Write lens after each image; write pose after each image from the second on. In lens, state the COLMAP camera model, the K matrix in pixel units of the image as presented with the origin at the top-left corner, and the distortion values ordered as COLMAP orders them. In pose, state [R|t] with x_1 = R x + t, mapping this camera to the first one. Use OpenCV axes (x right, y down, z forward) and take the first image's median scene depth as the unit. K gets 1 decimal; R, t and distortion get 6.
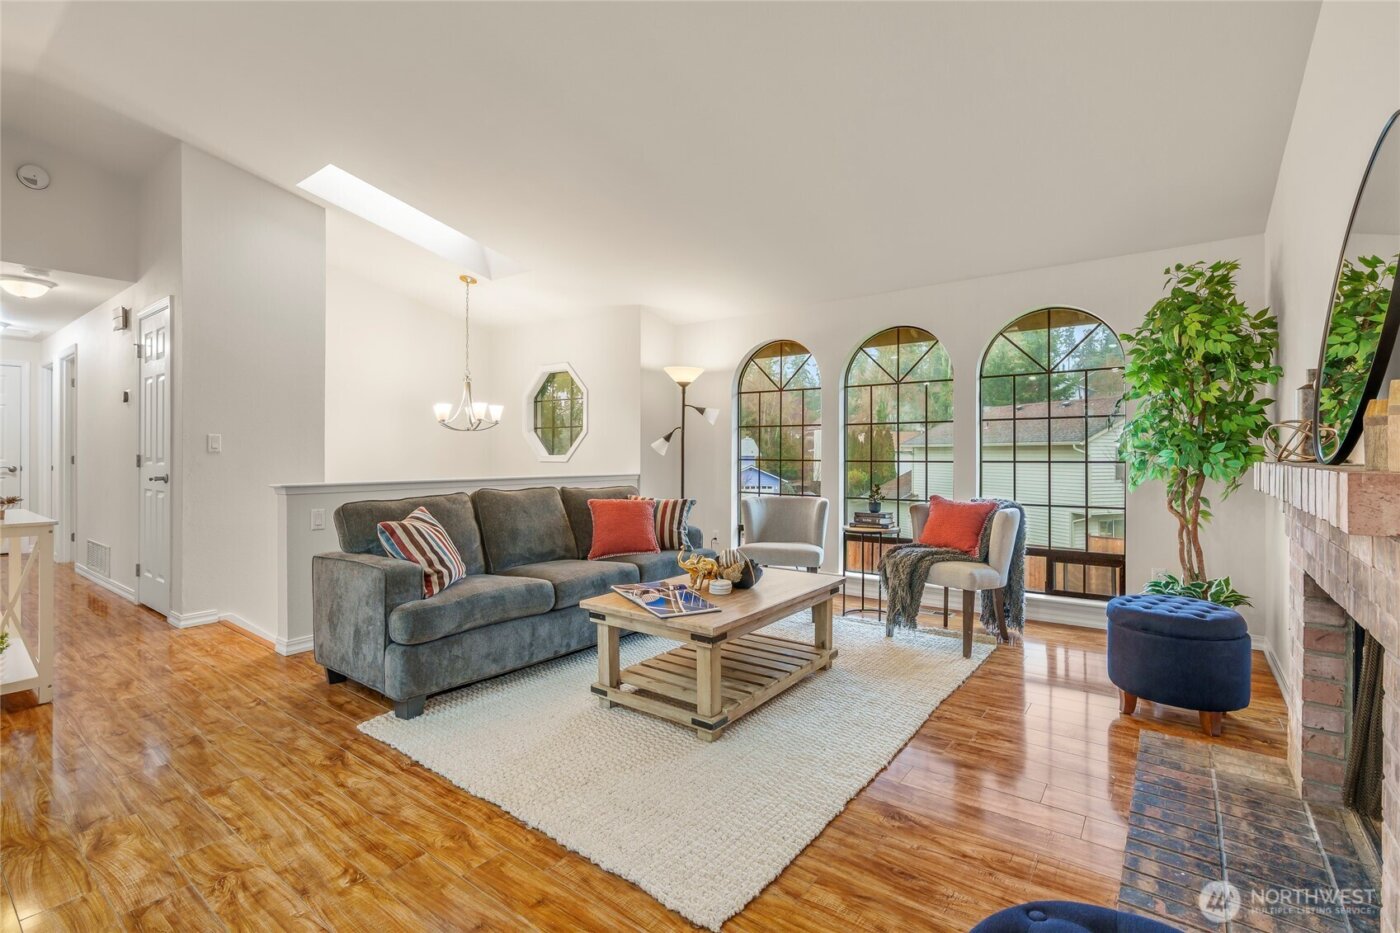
lens RADIAL K [[653.9, 0, 688.6], [0, 653.9, 458.5], [0, 0, 1]] dist [-0.001741, 0.000140]
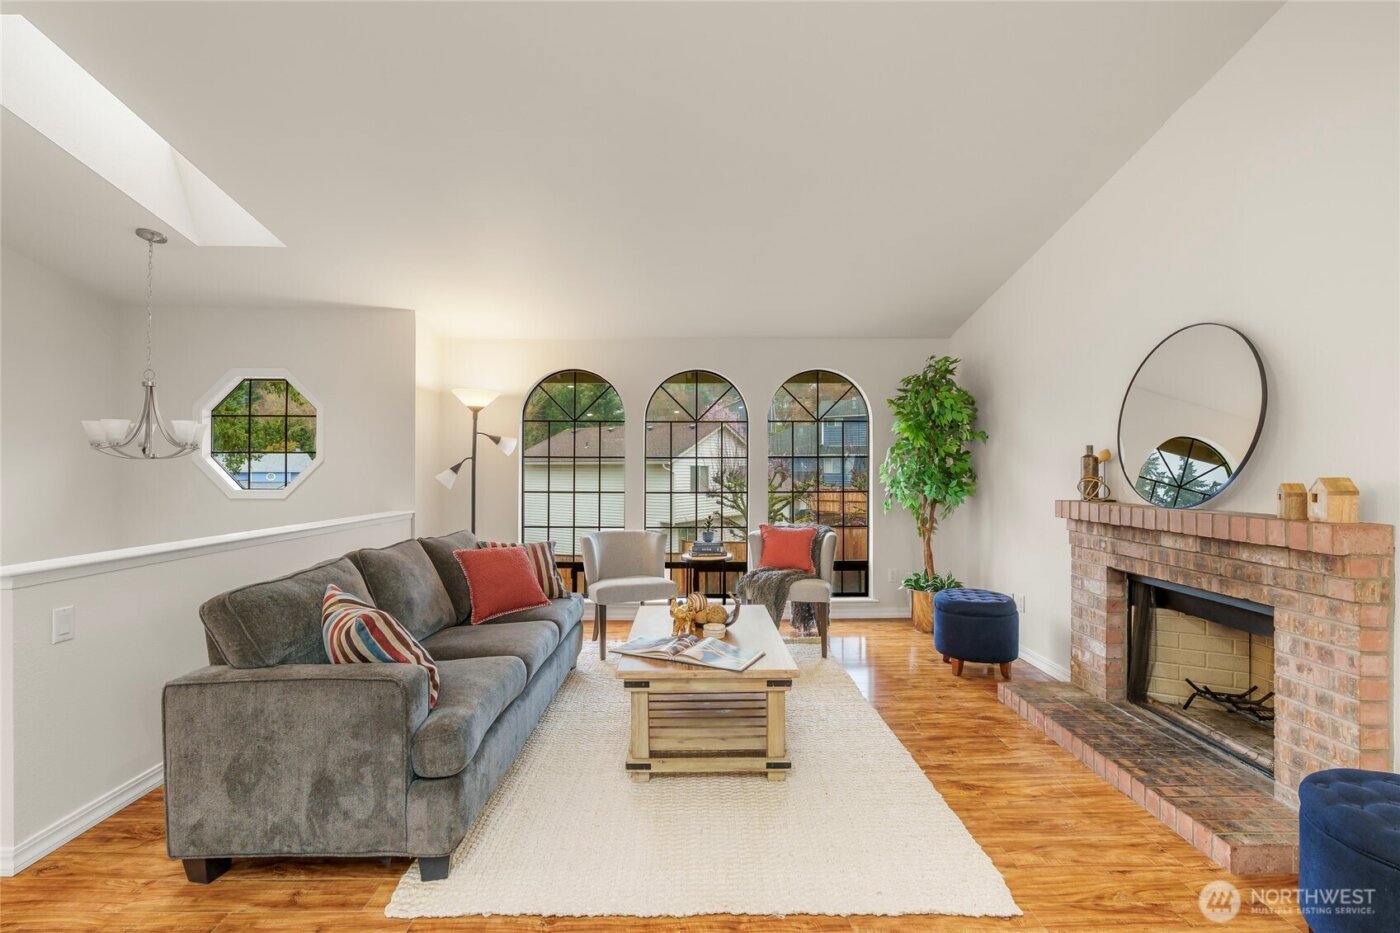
lens RADIAL K [[661.4, 0, 700.0], [0, 661.4, 466.5], [0, 0, 1]] dist [-0.005496, 0.000963]
pose [[0.776048, -0.000317, 0.630673, -0.673710], [0.005941, 0.999959, -0.006808, -0.057071], [-0.630646, 0.009030, 0.776018, 0.237990]]
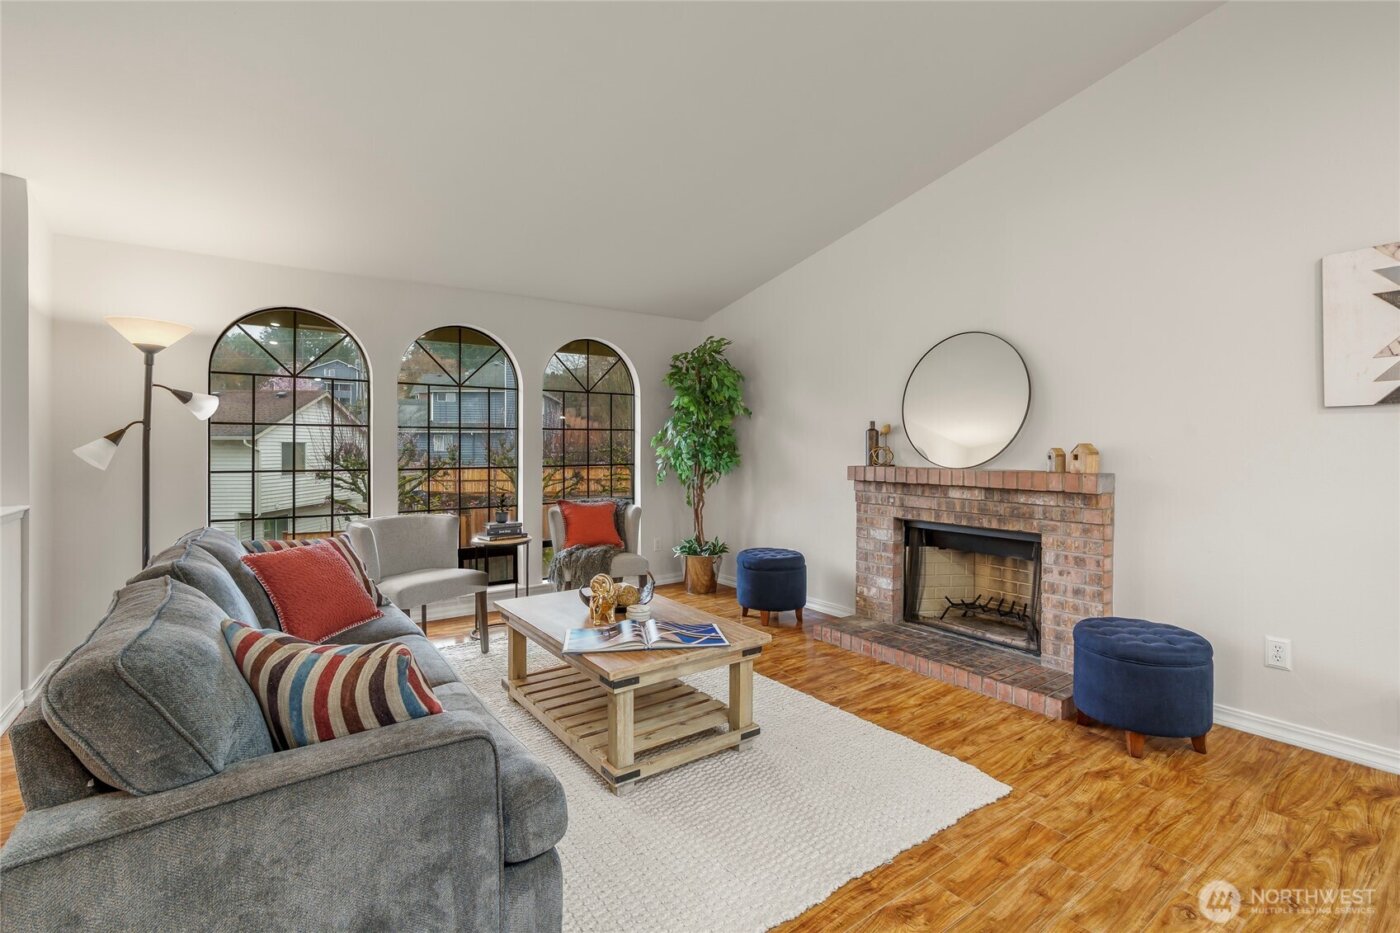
lens RADIAL K [[658.0, 0, 714.8], [0, 658.0, 450.5], [0, 0, 1]] dist [-0.004287, 0.001100]
pose [[0.253084, -0.007931, 0.967412, -0.907982], [0.007205, 0.999954, 0.006313, -0.044417], [-0.967418, 0.005372, 0.253129, 0.722536]]
